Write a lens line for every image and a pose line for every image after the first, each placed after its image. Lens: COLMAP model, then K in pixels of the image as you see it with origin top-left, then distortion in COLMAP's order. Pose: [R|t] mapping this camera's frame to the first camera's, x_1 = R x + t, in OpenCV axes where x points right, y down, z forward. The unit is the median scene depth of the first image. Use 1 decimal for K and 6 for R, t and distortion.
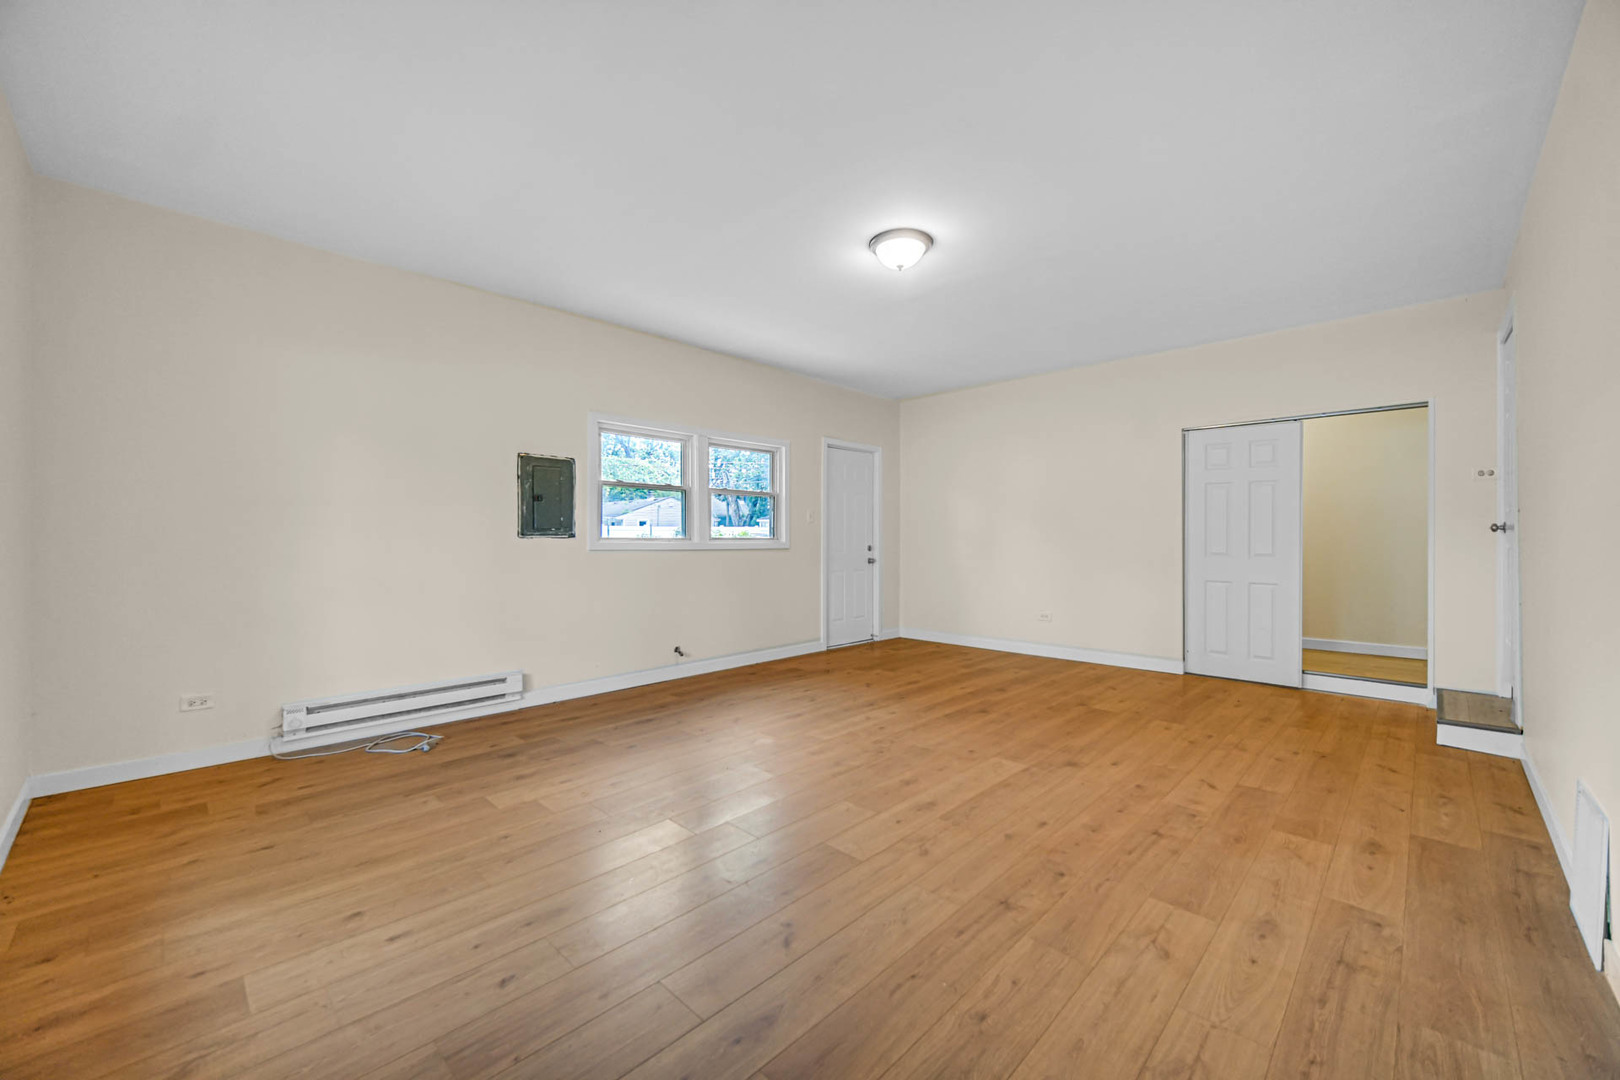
lens RADIAL K [[646.1, 0, 806.4], [0, 646.1, 541.7], [0, 0, 1]] dist [0.000550, 0.000196]
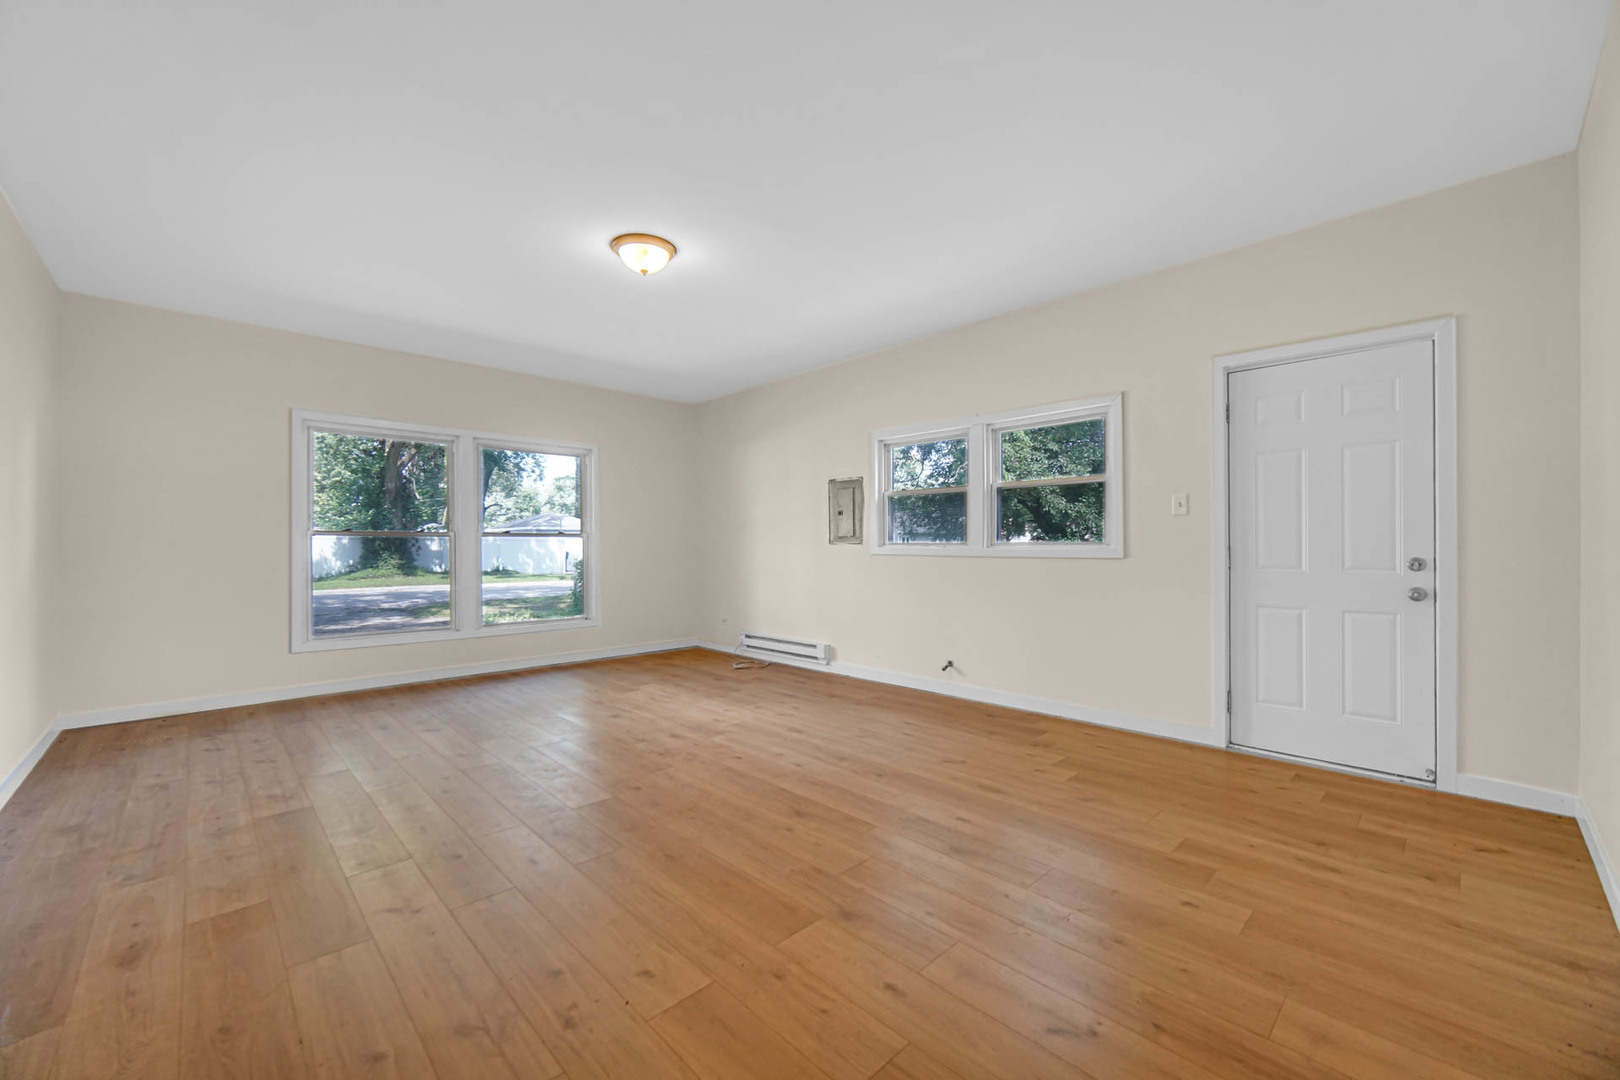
lens RADIAL K [[646.1, 0, 806.4], [0, 646.1, 541.7], [0, 0, 1]] dist [0.000550, 0.000196]
pose [[-0.045781, -0.008532, -0.998915, 1.081183], [-0.004946, 0.999953, -0.008314, 0.000892], [0.998939, 0.004560, -0.045821, 1.229853]]
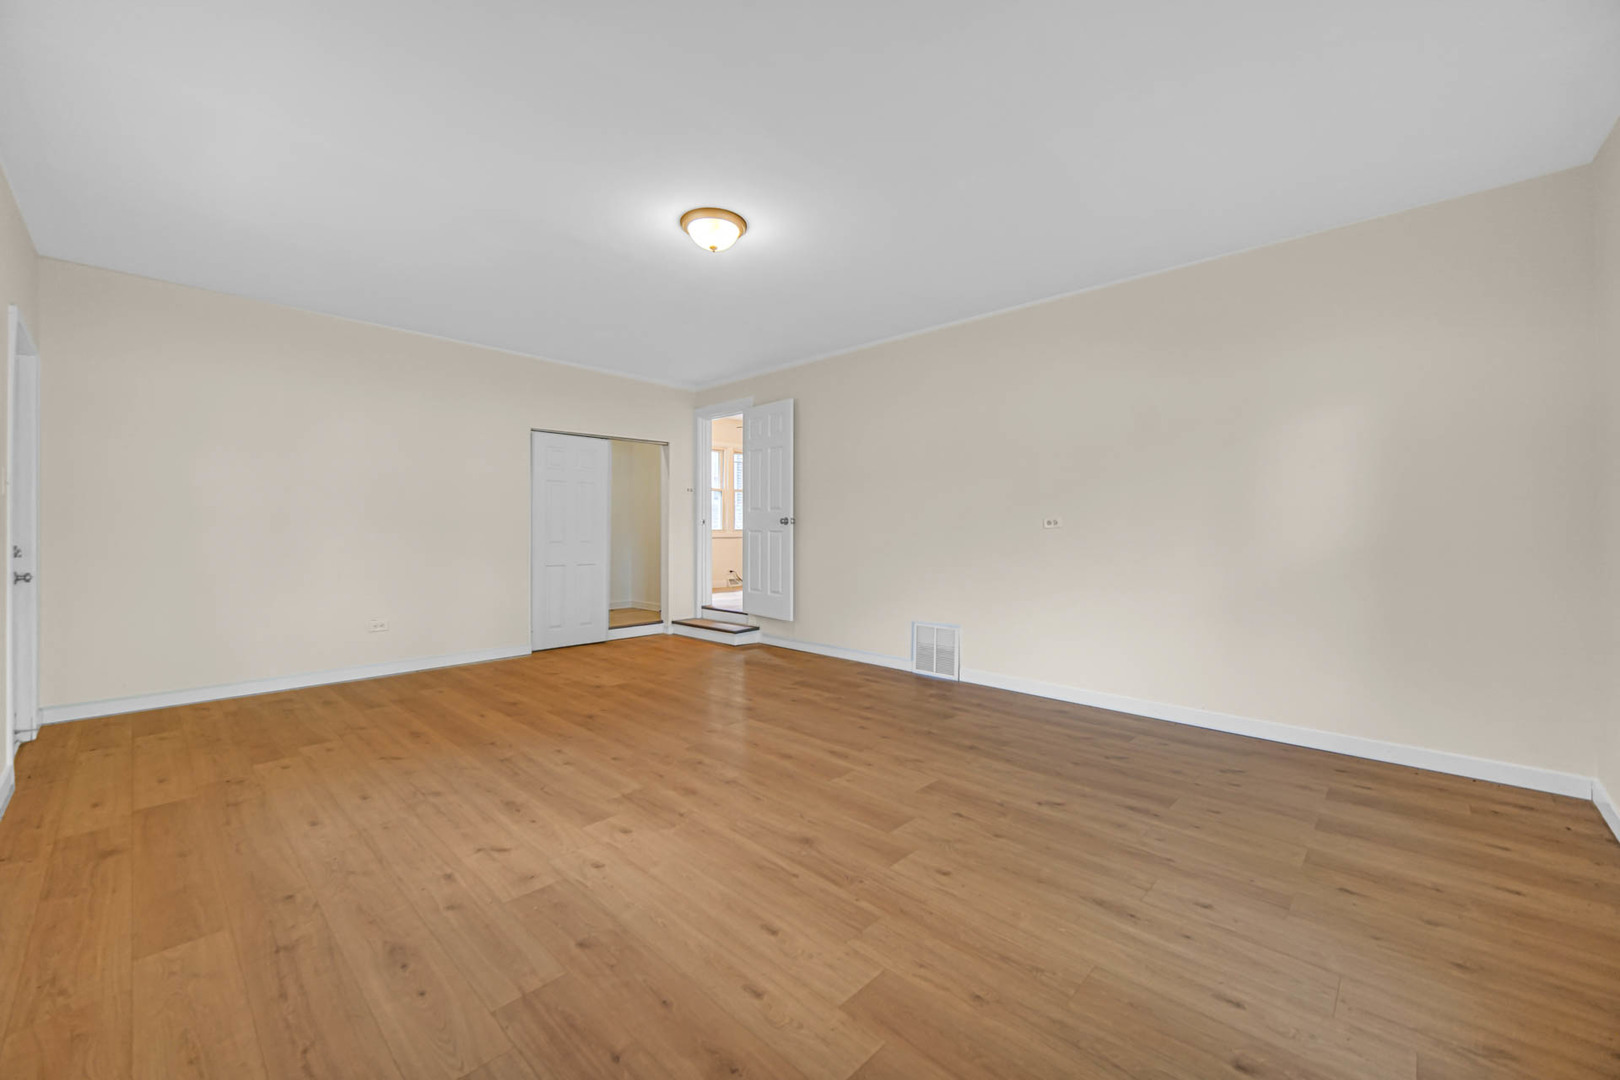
lens RADIAL K [[637.8, 0, 814.6], [0, 637.8, 533.3], [0, 0, 1]] dist [-0.001556, -0.000001]
pose [[-0.016275, -0.010679, 0.999811, -0.766828], [0.006381, 0.999921, 0.010784, -0.010049], [-0.999847, 0.006555, -0.016206, 0.820751]]
